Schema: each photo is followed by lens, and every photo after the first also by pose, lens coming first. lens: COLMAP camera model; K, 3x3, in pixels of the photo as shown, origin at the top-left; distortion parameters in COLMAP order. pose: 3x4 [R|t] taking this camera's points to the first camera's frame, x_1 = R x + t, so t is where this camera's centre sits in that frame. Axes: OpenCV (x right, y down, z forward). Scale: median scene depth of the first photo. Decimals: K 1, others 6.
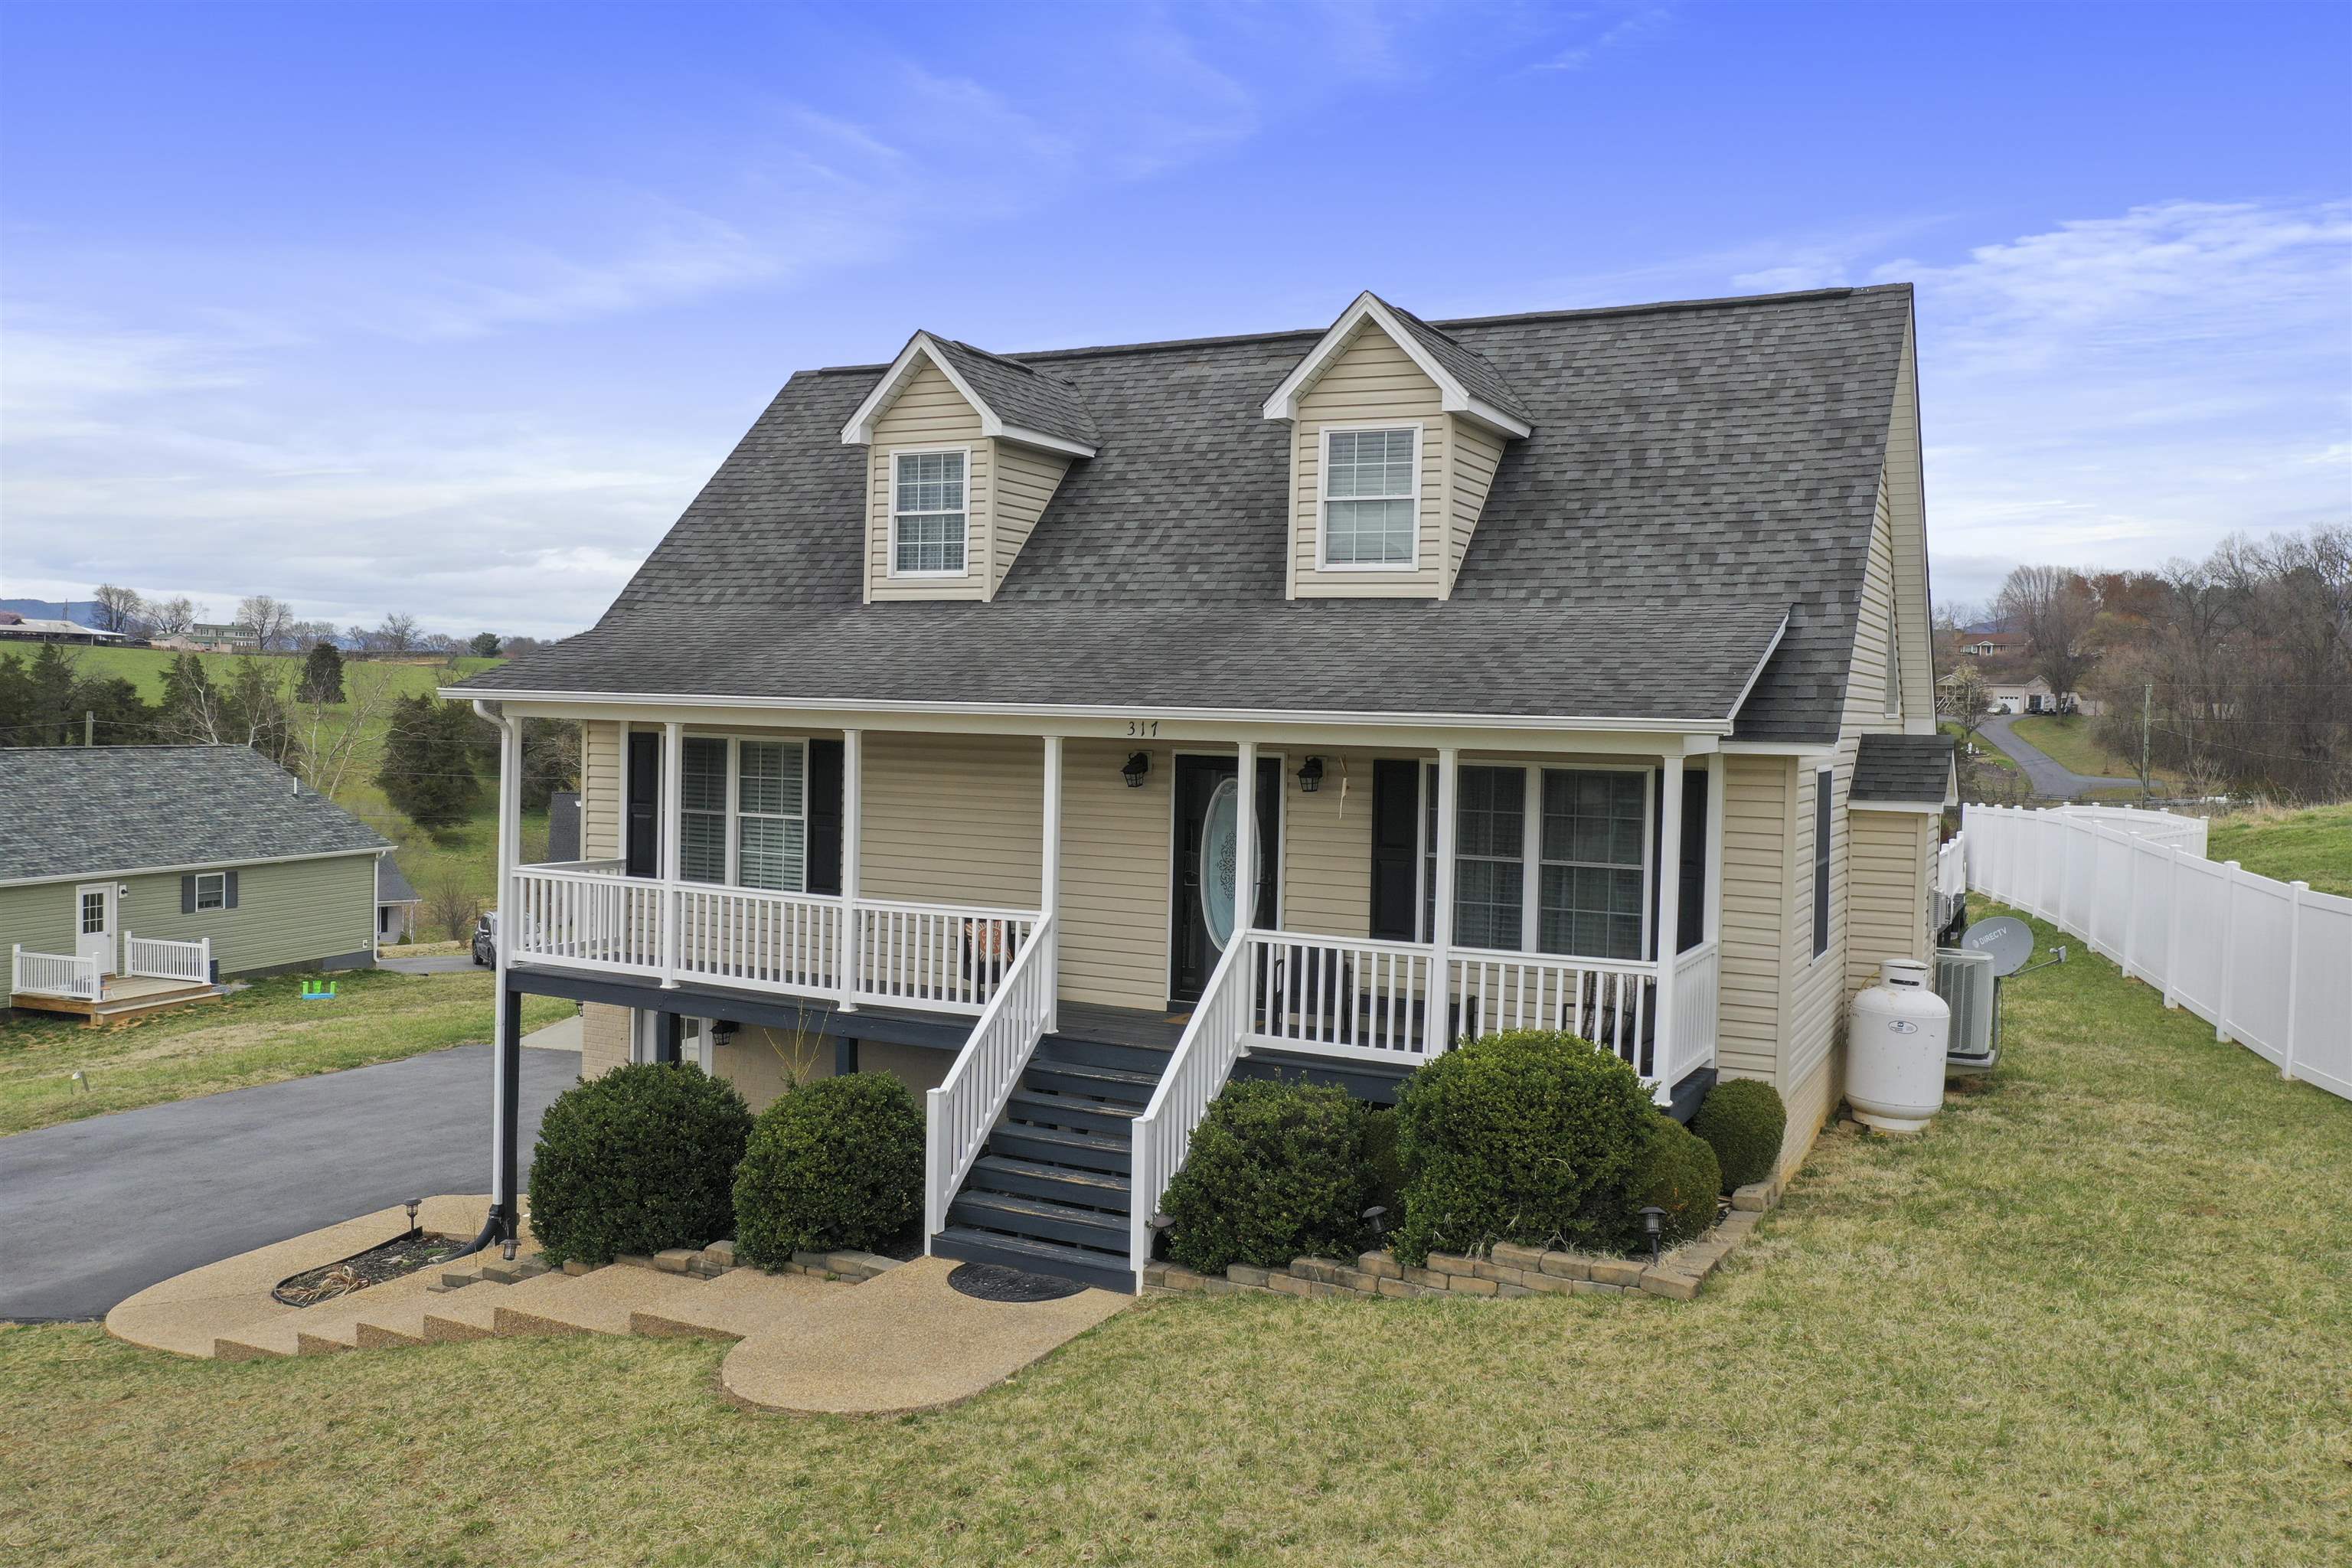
lens RADIAL K [[1862.9, 0, 1169.9], [0, 1862.9, 789.6], [0, 0, 1]] dist [-0.007305, -0.000119]
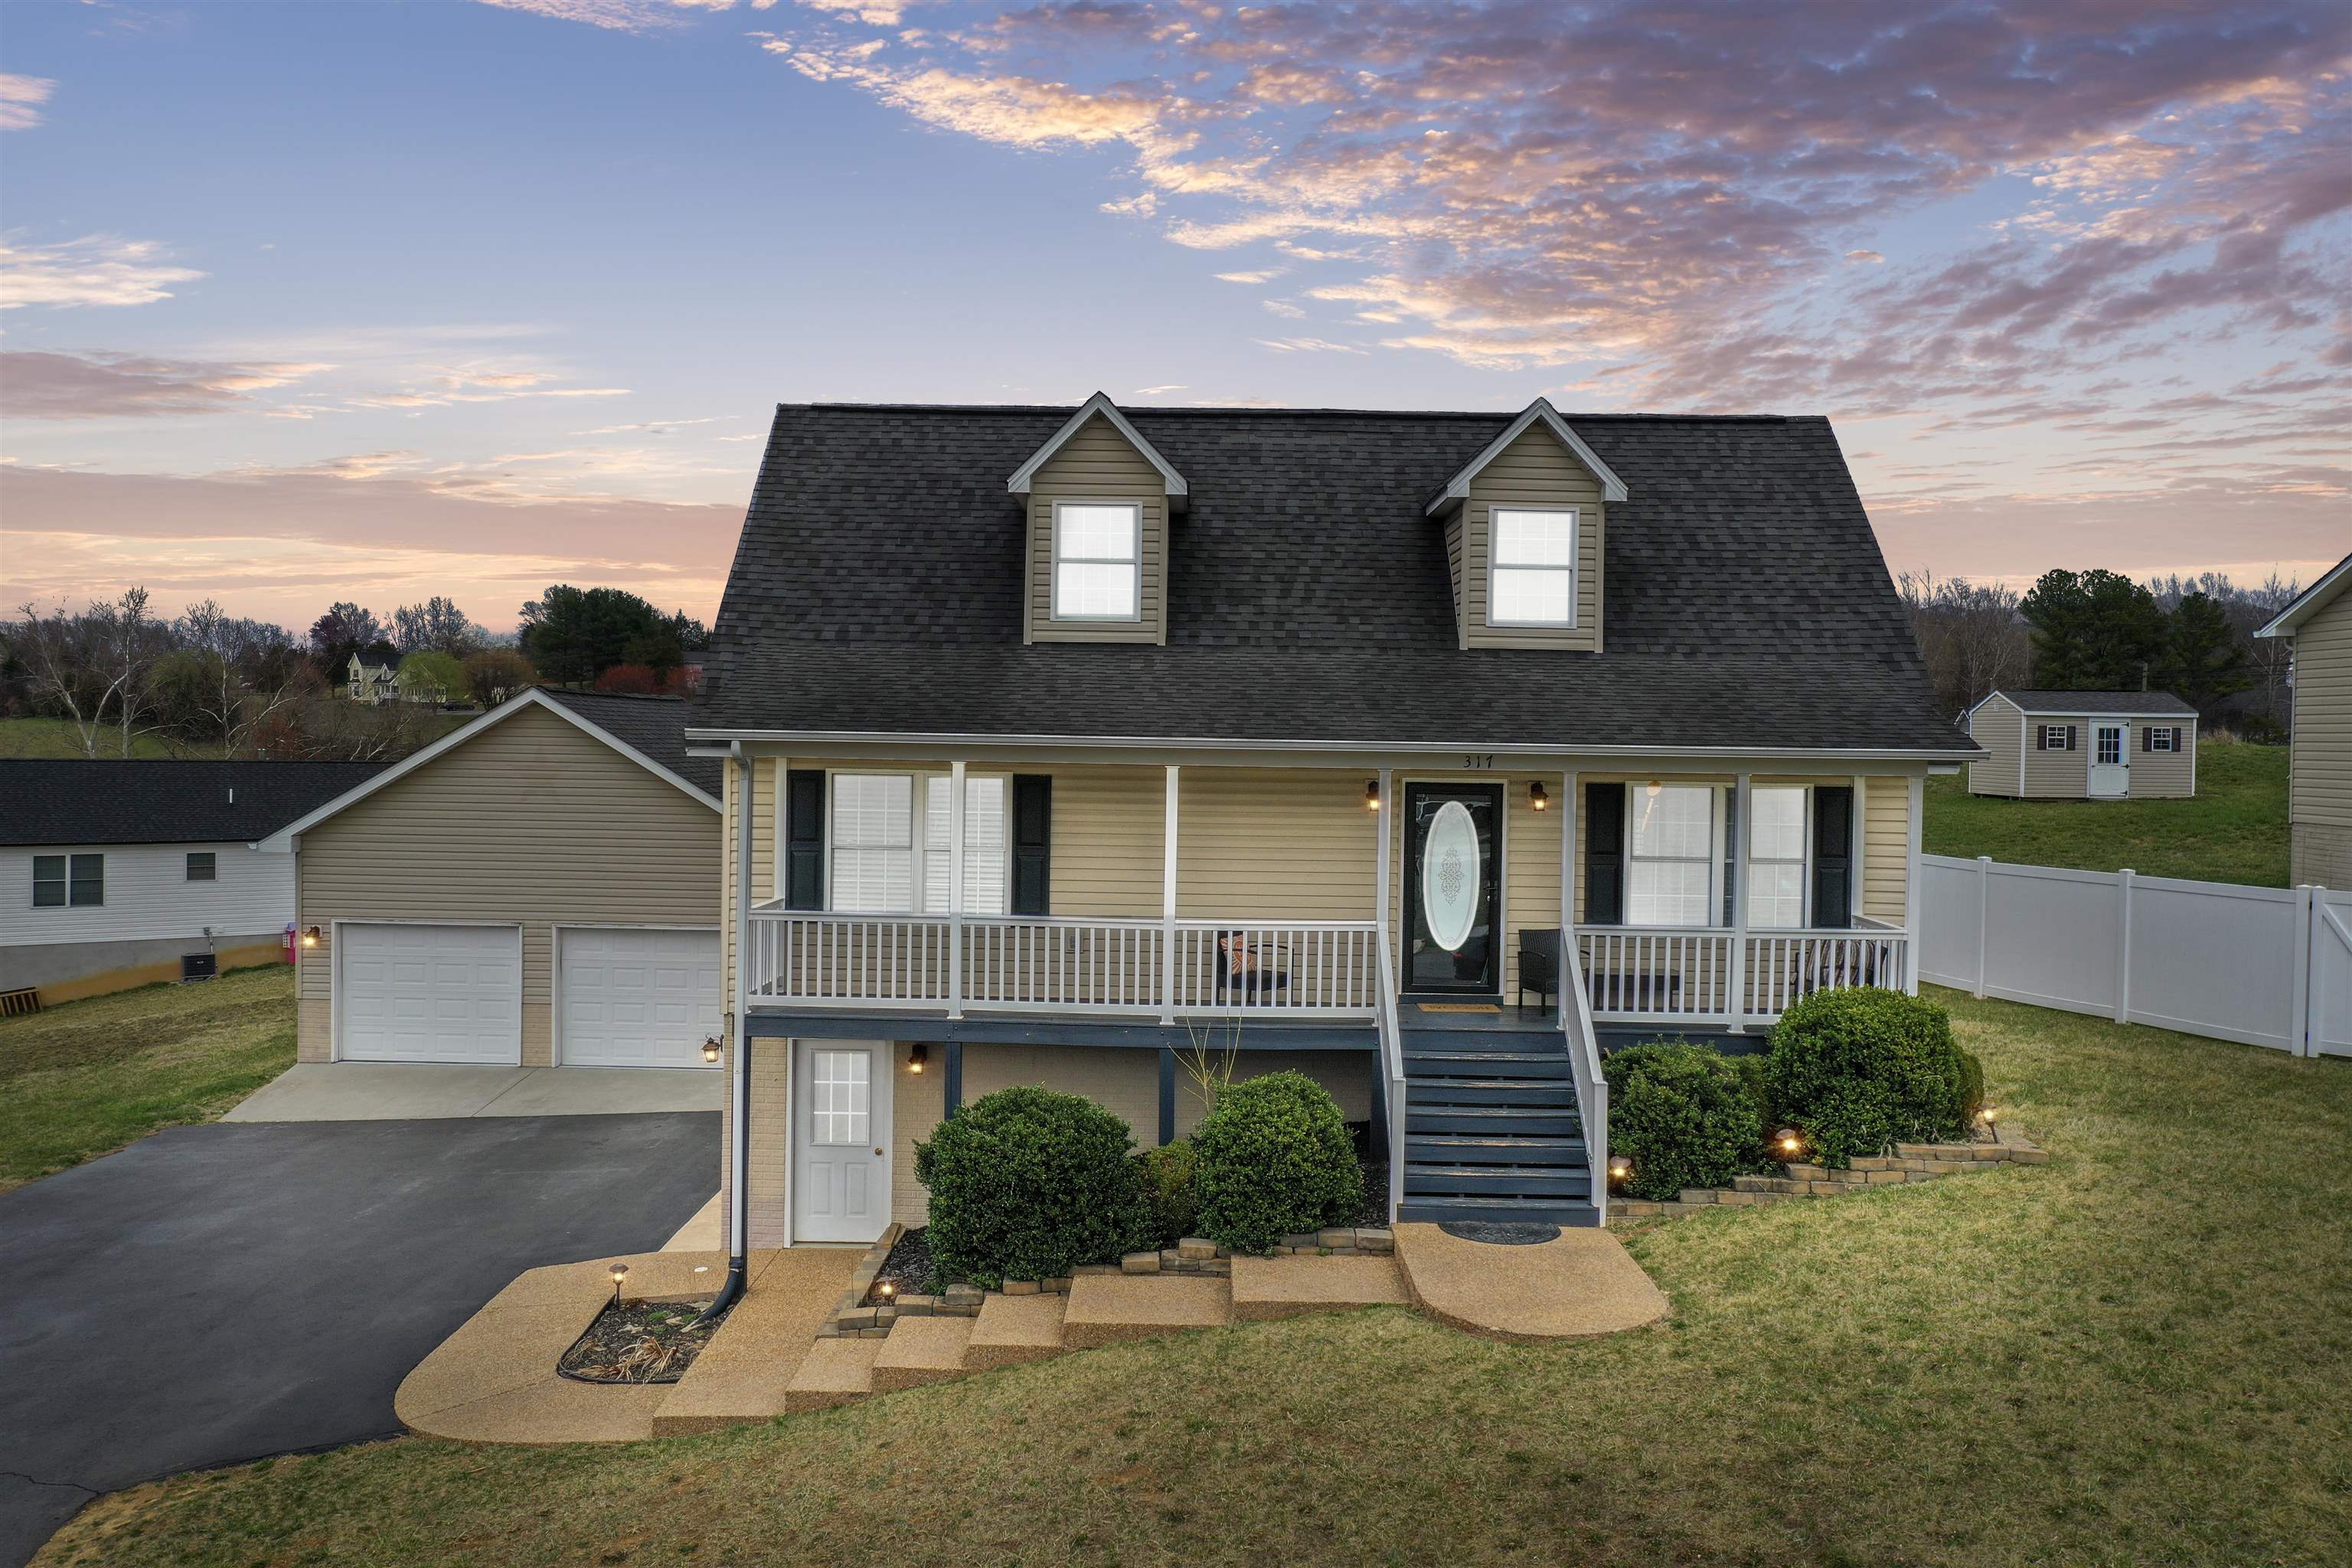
lens RADIAL K [[1862.9, 0, 1172.9], [0, 1862.9, 775.4], [0, 0, 1]] dist [-0.007305, -0.000119]
pose [[0.893682, -0.018003, 0.448340, -0.702250], [0.024338, 0.999669, -0.008371, -0.017996], [-0.448041, 0.018393, 0.893824, 0.026047]]
